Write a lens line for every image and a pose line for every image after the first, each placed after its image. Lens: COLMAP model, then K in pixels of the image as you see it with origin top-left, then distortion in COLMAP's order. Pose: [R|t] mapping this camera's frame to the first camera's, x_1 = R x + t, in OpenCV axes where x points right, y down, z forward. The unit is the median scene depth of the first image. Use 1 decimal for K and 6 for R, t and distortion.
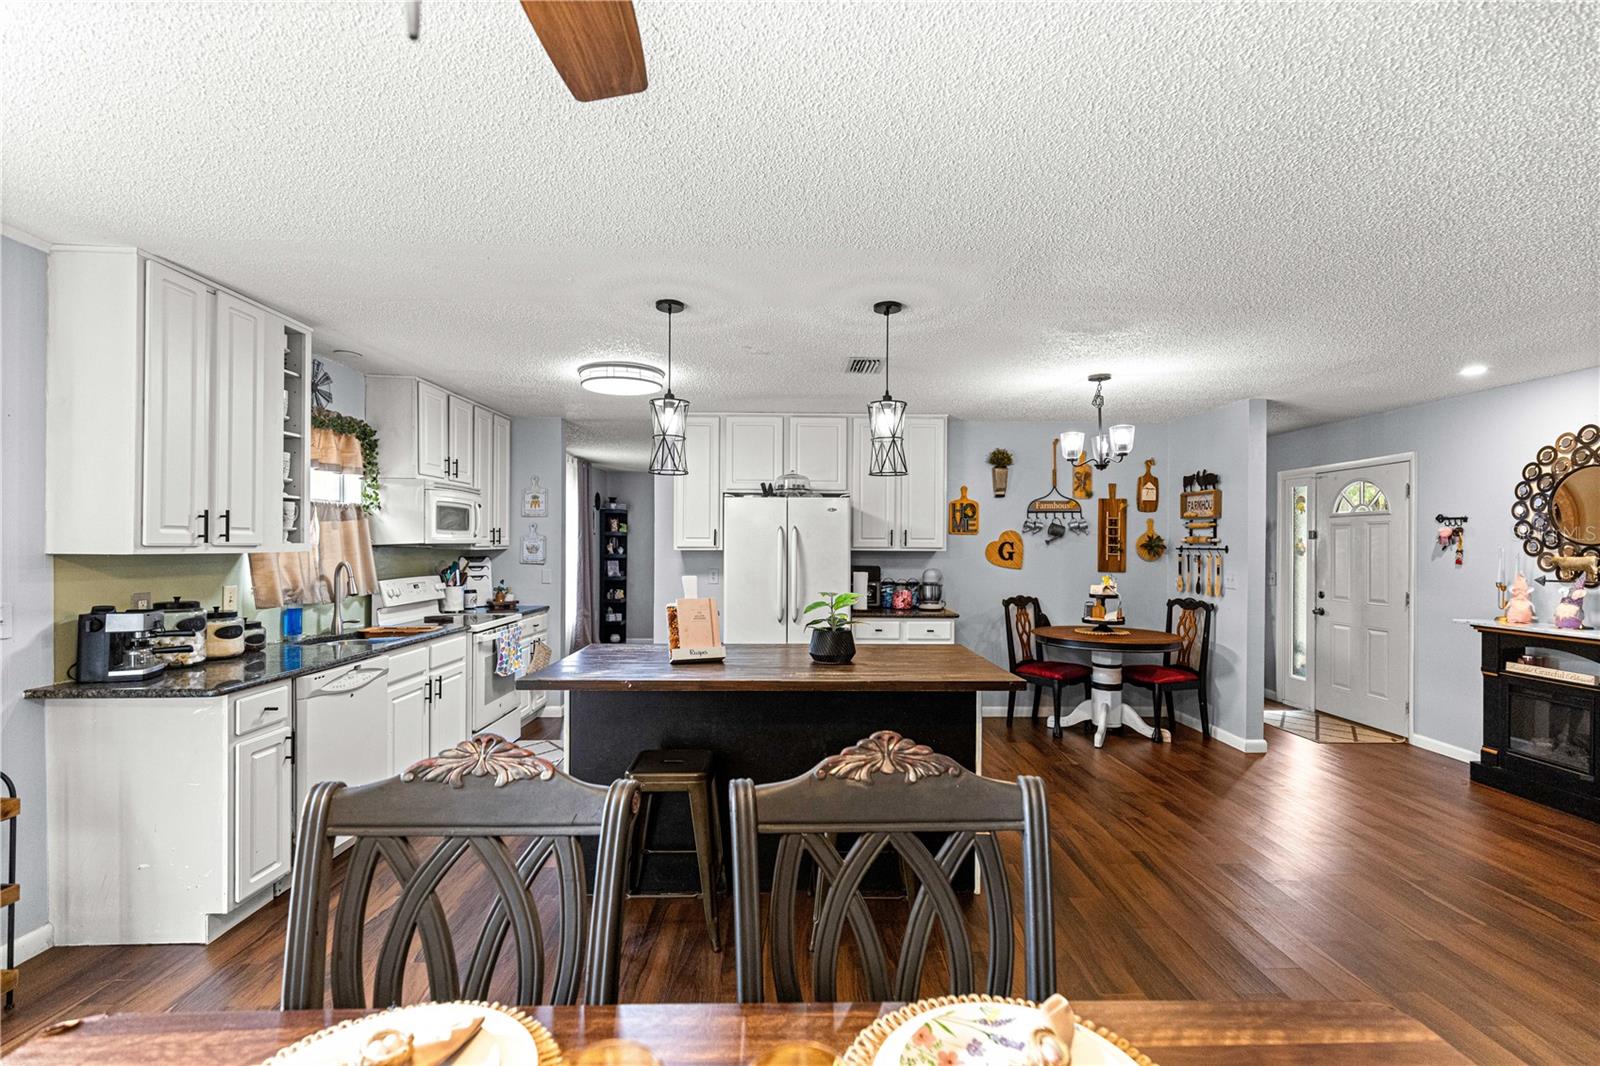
lens RADIAL K [[724.3, 0, 806.7], [0, 724.3, 544.6], [0, 0, 1]] dist [0.008835, -0.001479]
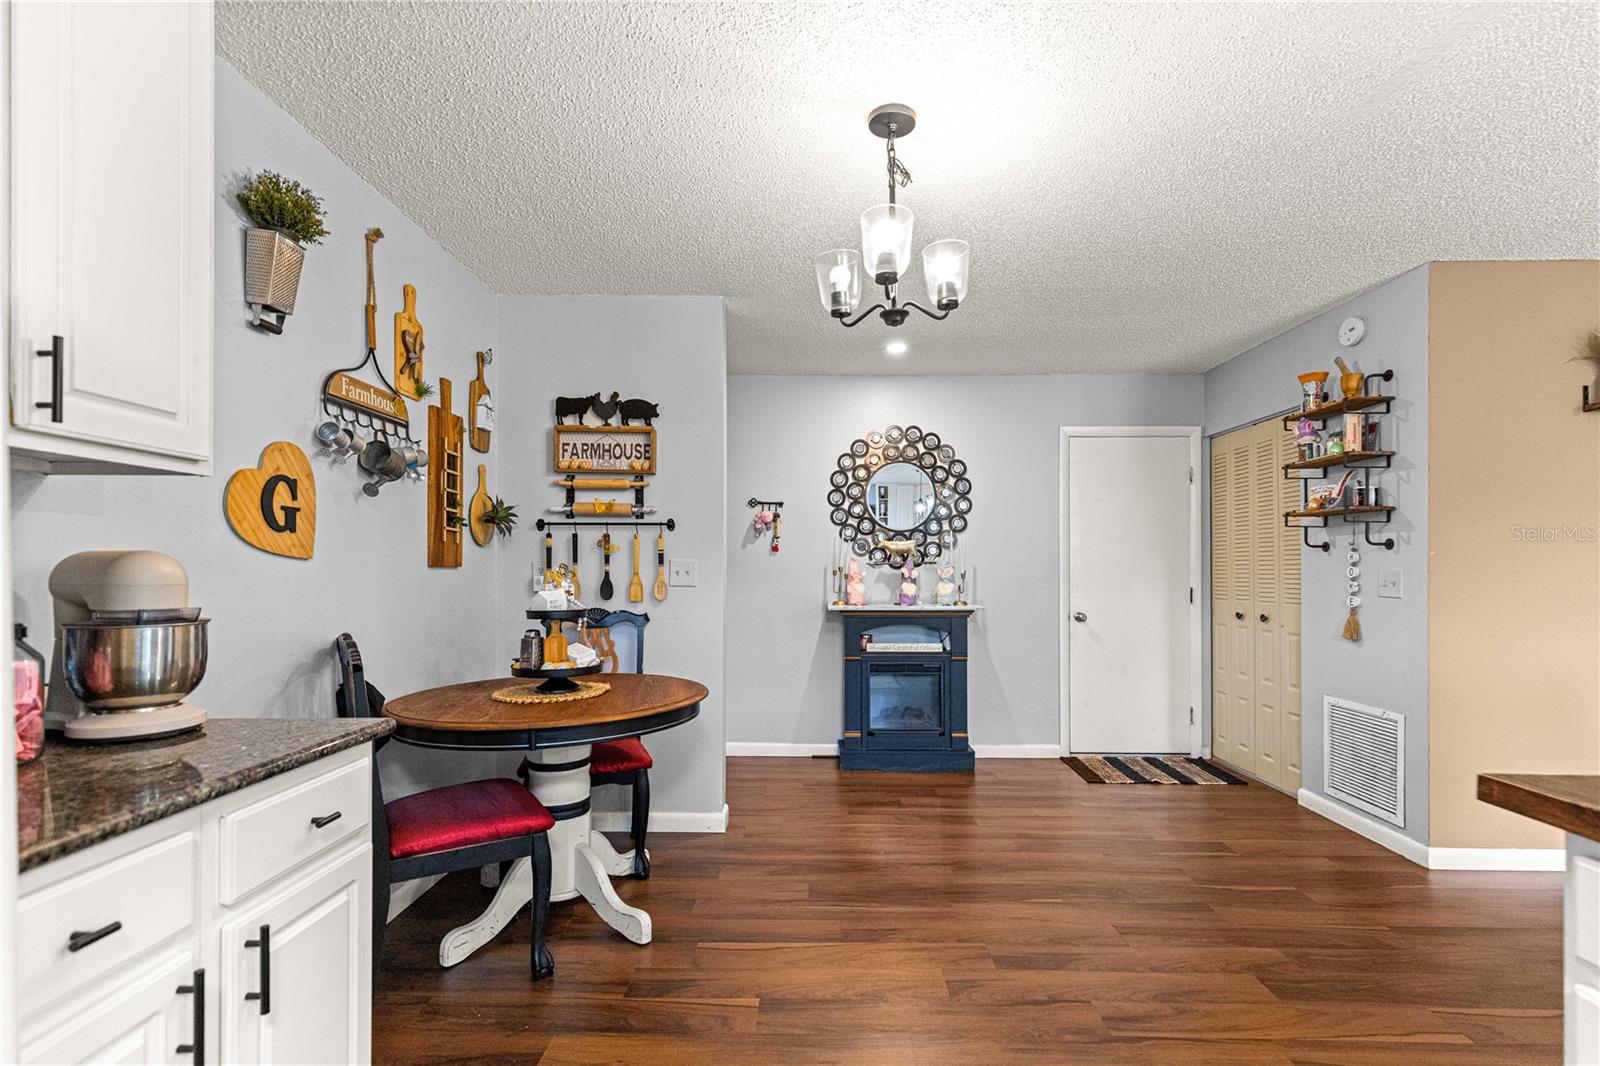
lens RADIAL K [[724.3, 0, 802.7], [0, 724.3, 570.5], [0, 0, 1]] dist [0.008835, -0.001479]
pose [[0.034528, -0.006969, 0.999379, -0.047852], [-0.000575, 0.999975, 0.006993, 0.041283], [-0.999404, -0.000816, 0.034523, 0.849654]]
